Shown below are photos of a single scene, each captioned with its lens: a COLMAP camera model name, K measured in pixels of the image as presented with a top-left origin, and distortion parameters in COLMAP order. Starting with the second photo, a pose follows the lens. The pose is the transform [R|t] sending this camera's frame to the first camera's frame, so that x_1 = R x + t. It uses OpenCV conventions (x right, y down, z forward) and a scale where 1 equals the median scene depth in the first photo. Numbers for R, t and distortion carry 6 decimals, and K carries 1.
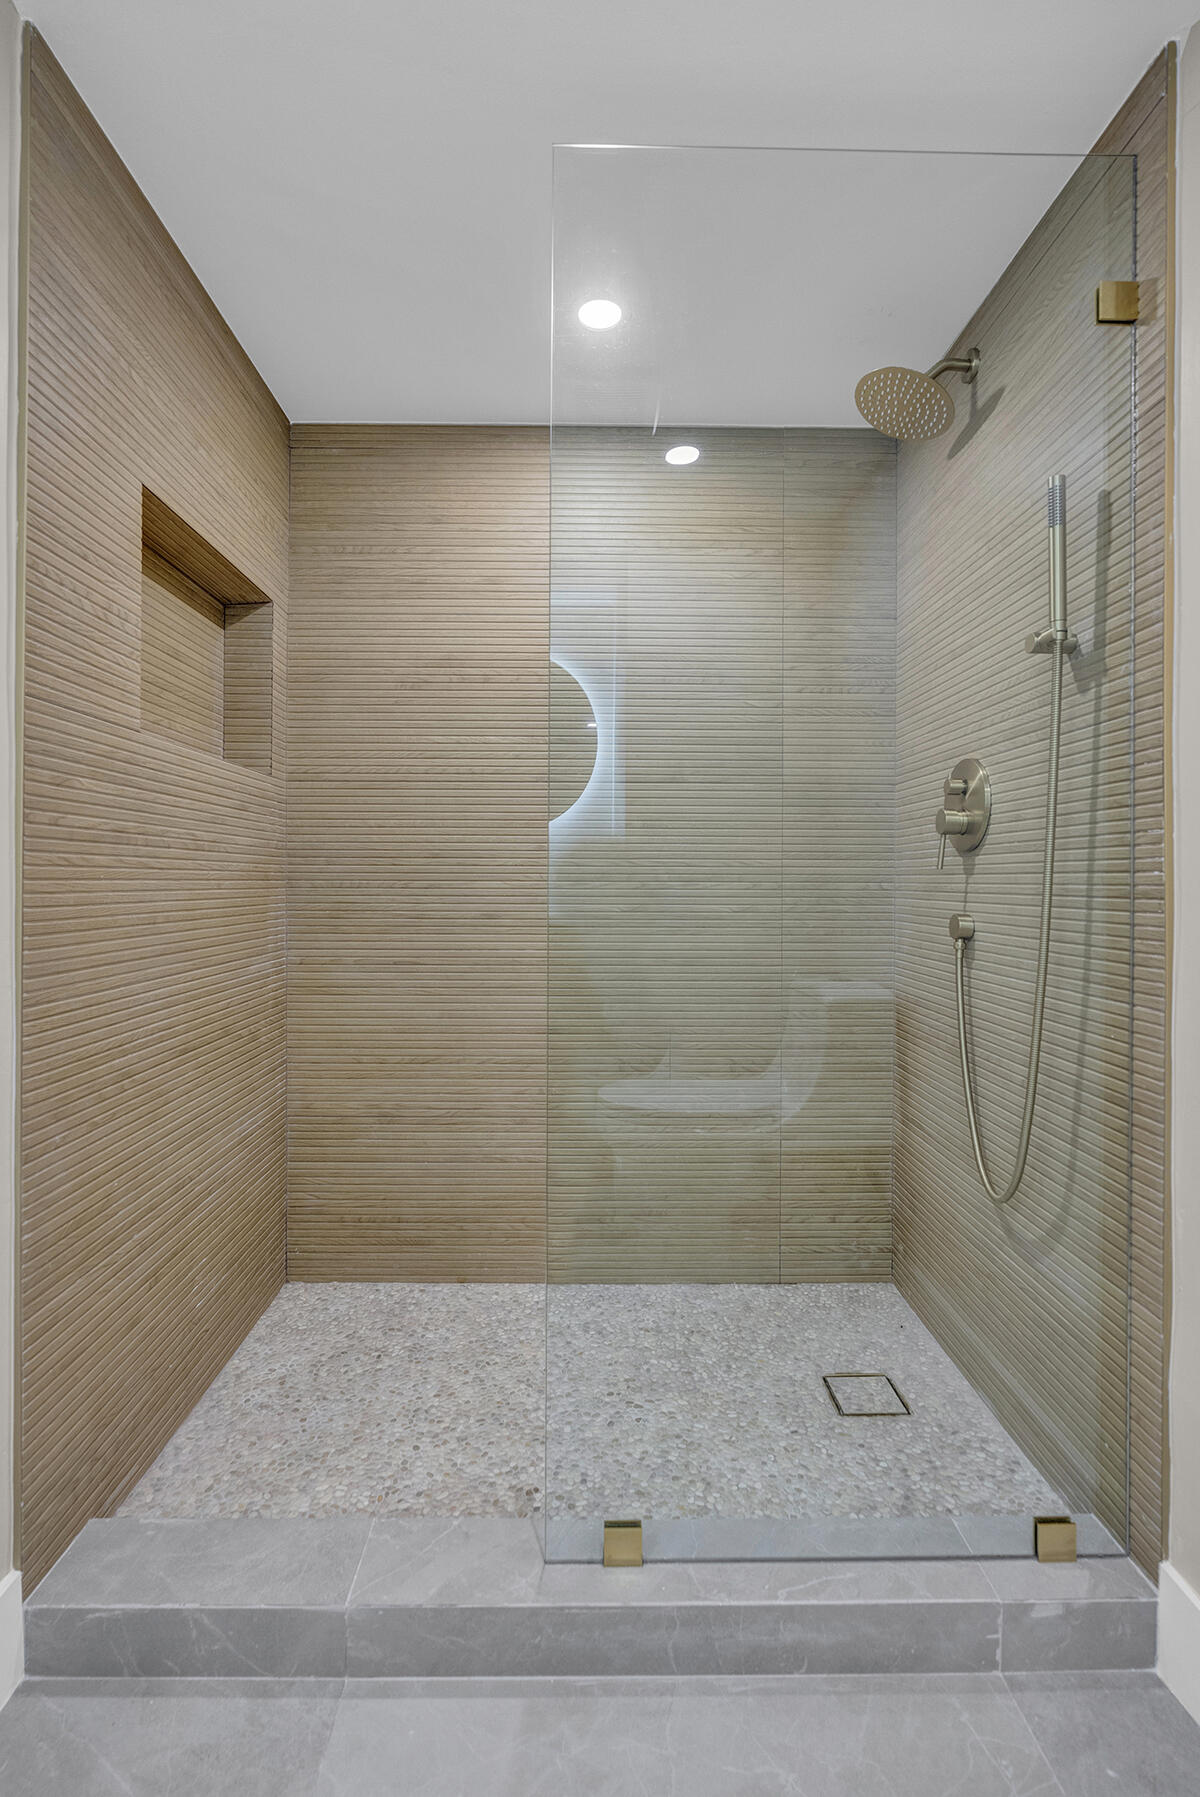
lens RADIAL K [[857.8, 0, 597.3], [0, 857.8, 881.1], [0, 0, 1]] dist [-0.001830, 0.002628]
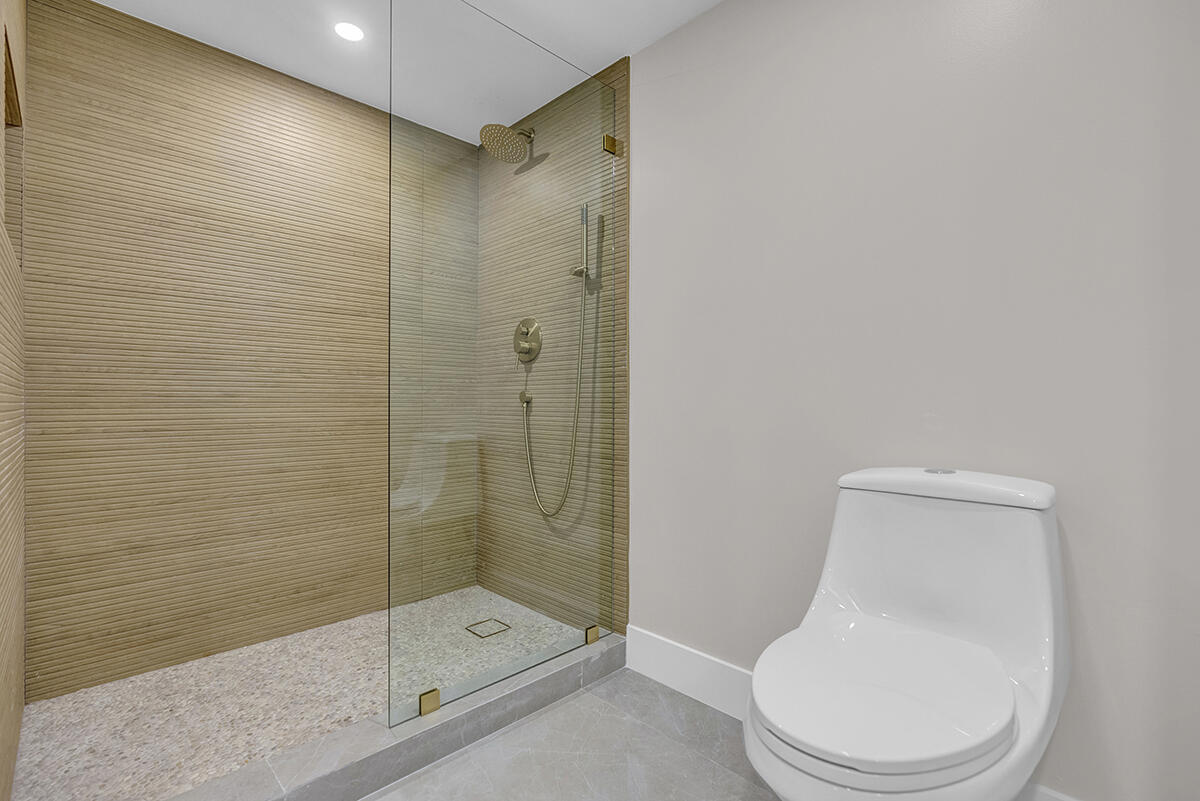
lens RADIAL K [[545.8, 0, 599.3], [0, 545.8, 401.6], [0, 0, 1]] dist [0.001633, 0.003298]
pose [[0.728374, -0.003750, 0.685170, -0.380059], [0.002746, 0.999993, 0.002554, 0.063697], [-0.685175, 0.000021, 0.728379, -0.117689]]
